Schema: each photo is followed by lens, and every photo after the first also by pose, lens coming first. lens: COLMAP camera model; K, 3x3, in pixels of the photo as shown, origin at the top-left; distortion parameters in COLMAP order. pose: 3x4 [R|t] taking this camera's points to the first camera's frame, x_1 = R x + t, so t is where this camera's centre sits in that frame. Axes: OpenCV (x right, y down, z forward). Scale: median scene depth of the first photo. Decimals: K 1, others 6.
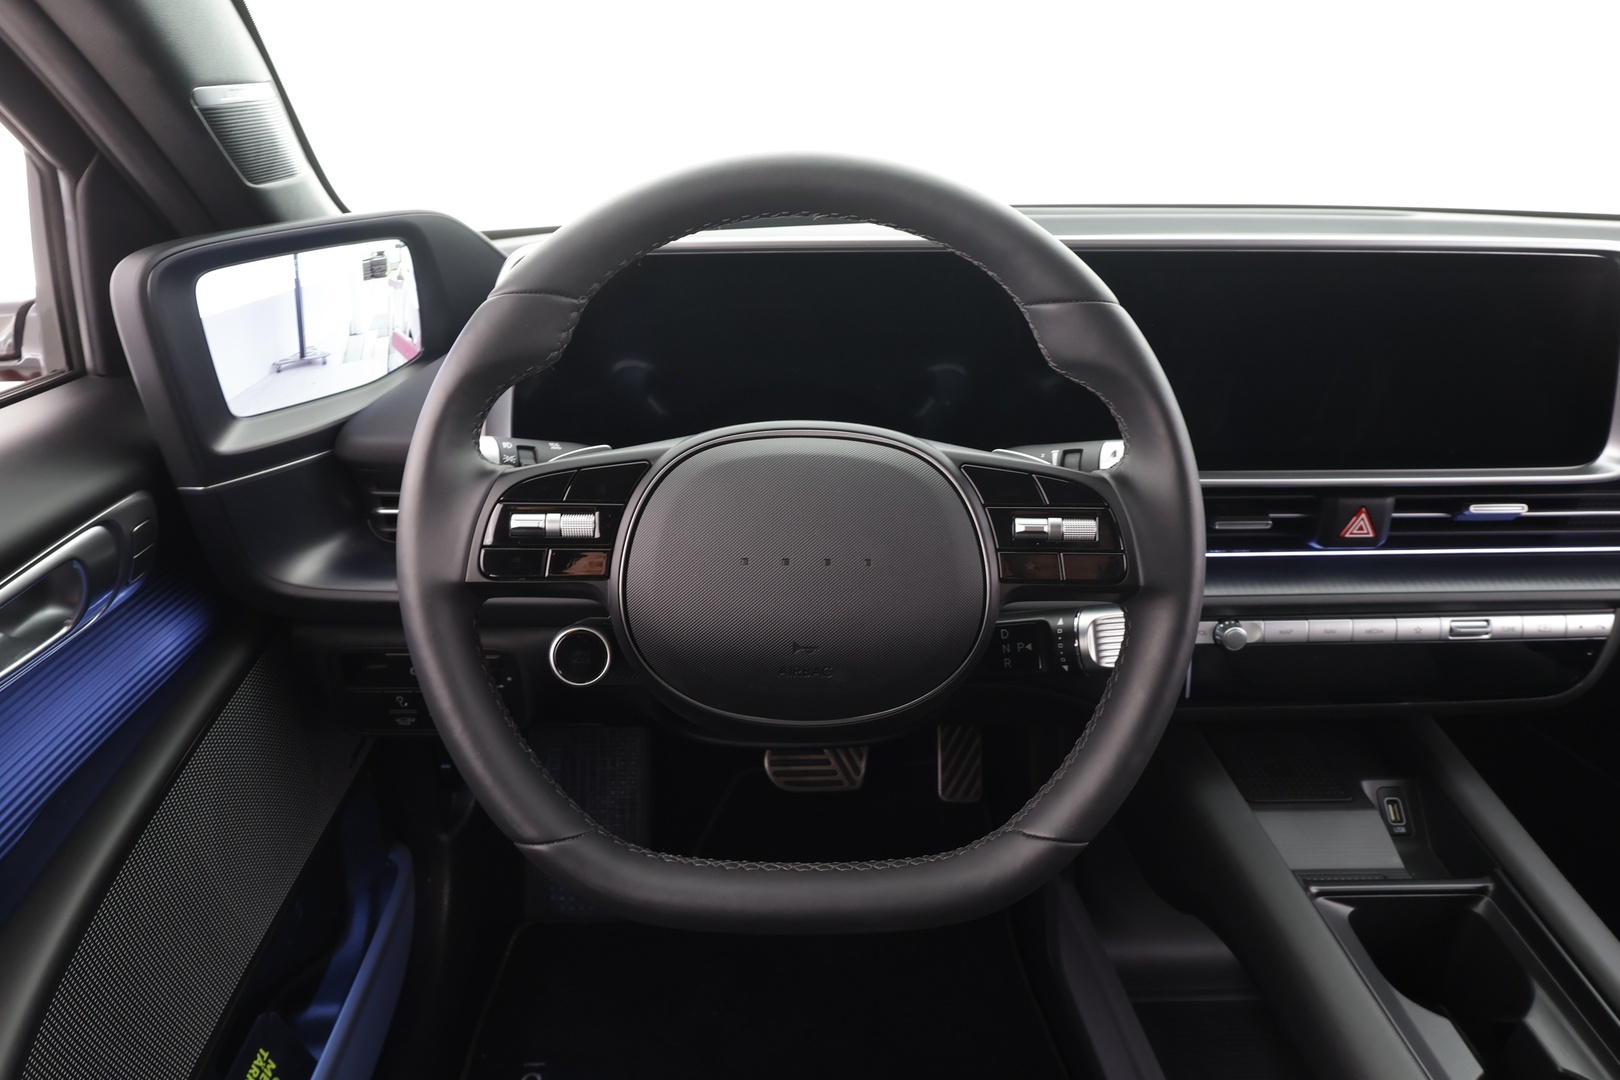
lens RADIAL K [[1082.1, 0, 801.3], [0, 1082.1, 537.2], [0, 0, 1]] dist [0.002863, -0.003718]
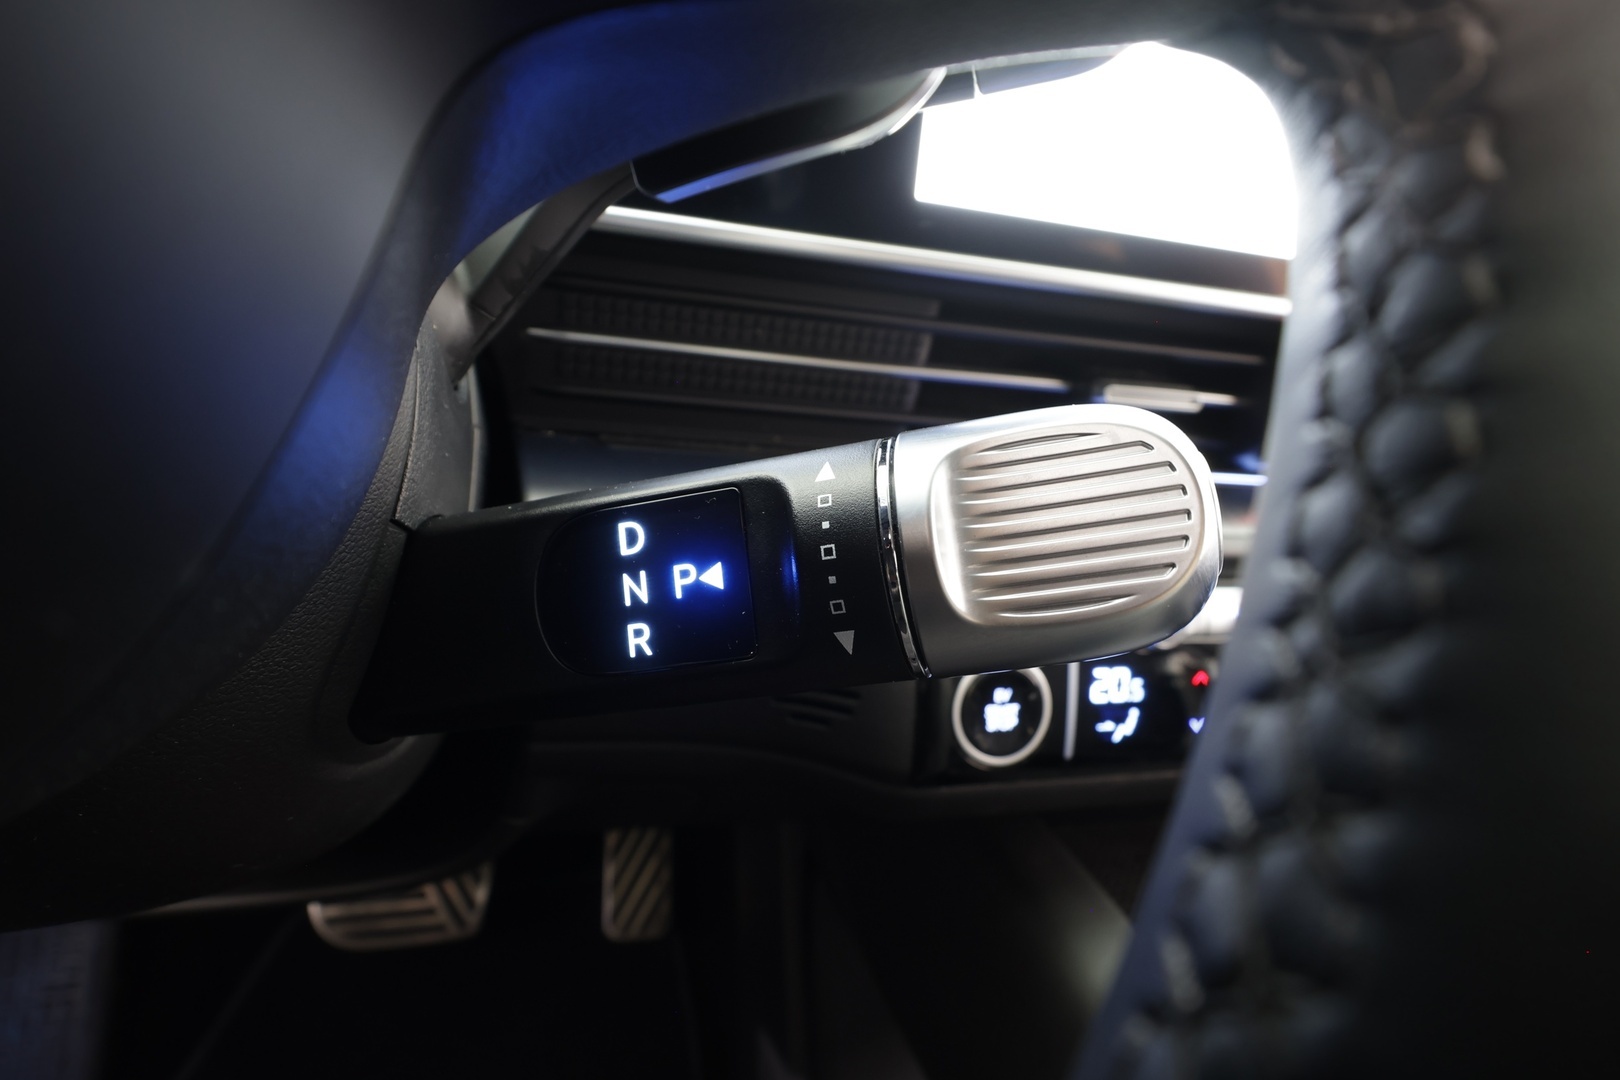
lens RADIAL K [[871.7, 0, 810.0], [0, 871.7, 540.0], [0, 0, 1]] dist [0.000728, 0.000239]
pose [[0.960926, 0.035075, 0.274574, 0.151261], [-0.000758, 0.992269, -0.124101, 0.105397], [-0.276804, 0.119044, 0.953524, 0.683031]]
